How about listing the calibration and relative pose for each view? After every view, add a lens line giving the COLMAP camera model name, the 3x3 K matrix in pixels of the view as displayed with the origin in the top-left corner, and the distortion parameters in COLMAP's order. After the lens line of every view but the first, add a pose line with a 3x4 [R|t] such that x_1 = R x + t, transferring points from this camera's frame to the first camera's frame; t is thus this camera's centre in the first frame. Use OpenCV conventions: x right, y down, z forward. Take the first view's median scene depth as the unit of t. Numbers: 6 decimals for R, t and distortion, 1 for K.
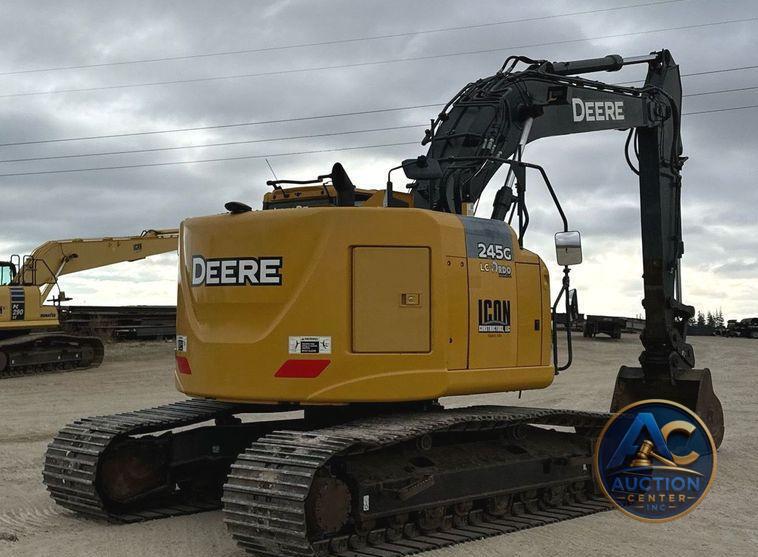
lens RADIAL K [[975.1, 0, 405.0], [0, 975.1, 277.5], [0, 0, 1]] dist [0.139756, 0.035776]
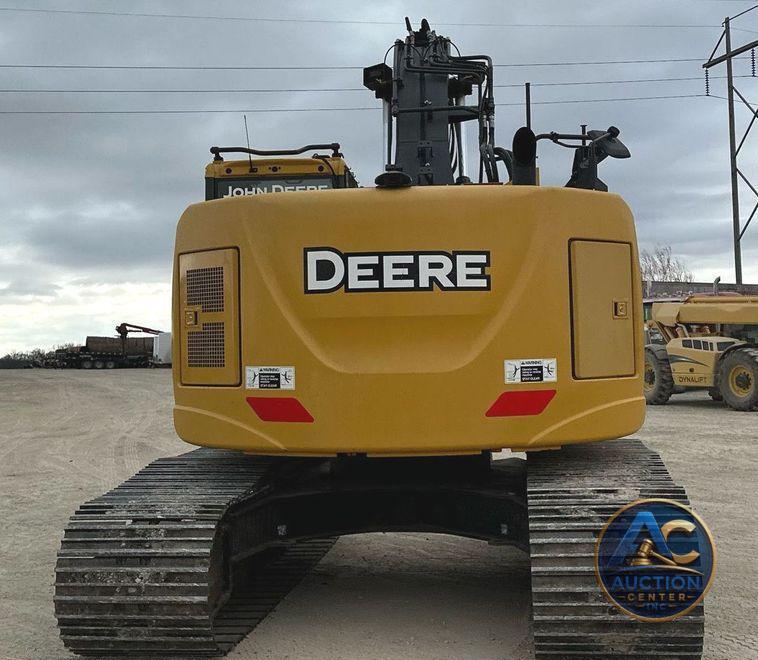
lens RADIAL K [[1097.1, 0, 379.0], [0, 1097.1, 330.0], [0, 0, 1]] dist [0.143740, -0.046543]
pose [[0.822115, -0.014106, 0.569147, -0.649930], [0.000300, 0.999704, 0.024344, 0.017233], [-0.569322, -0.019843, 0.821875, 0.369368]]
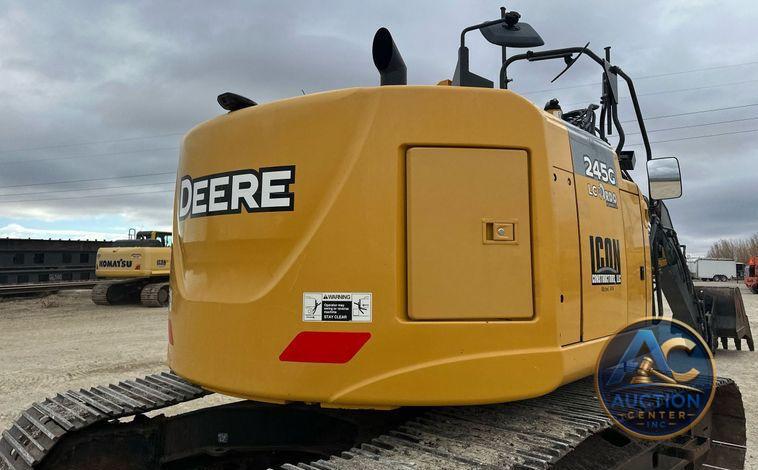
lens RADIAL K [[503.6, 0, 408.2], [0, 503.6, 220.3], [0, 0, 1]] dist [0.194413, -0.225988]
pose [[0.999912, -0.003752, -0.012739, -0.047631], [0.003108, 0.998734, -0.050208, 0.030493], [0.012911, 0.050164, 0.998658, 0.665078]]
